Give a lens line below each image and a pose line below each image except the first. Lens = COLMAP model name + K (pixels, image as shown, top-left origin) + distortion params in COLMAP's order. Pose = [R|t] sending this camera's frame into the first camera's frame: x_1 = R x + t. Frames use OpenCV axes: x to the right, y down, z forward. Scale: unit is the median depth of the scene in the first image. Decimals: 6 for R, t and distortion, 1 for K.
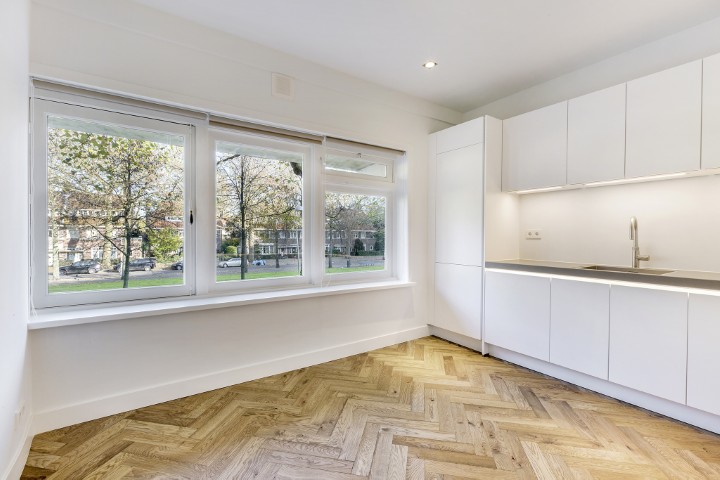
lens RADIAL K [[327.9, 0, 360.0], [0, 327.9, 240.0], [0, 0, 1]] dist [-0.000209, -0.000037]
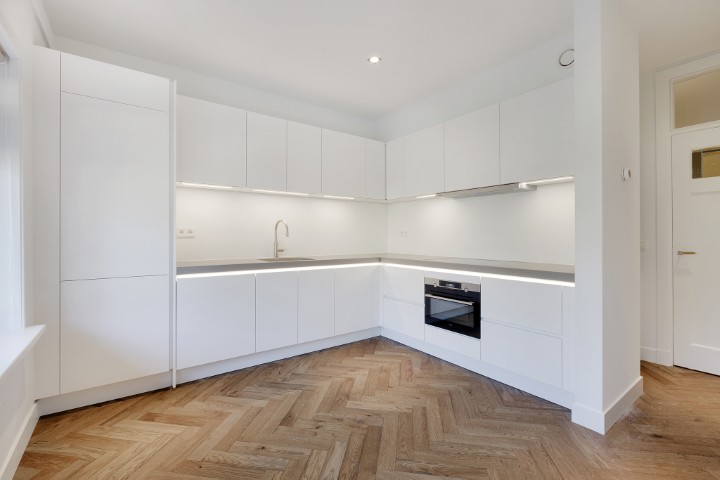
lens RADIAL K [[319.0, 0, 359.2], [0, 319.0, 236.4], [0, 0, 1]] dist [0.000836, 0.000116]
pose [[-0.036403, -0.005578, 0.999322, -0.456568], [0.016046, 0.999852, 0.006165, -0.005084], [-0.999208, 0.016260, -0.036308, 0.685699]]
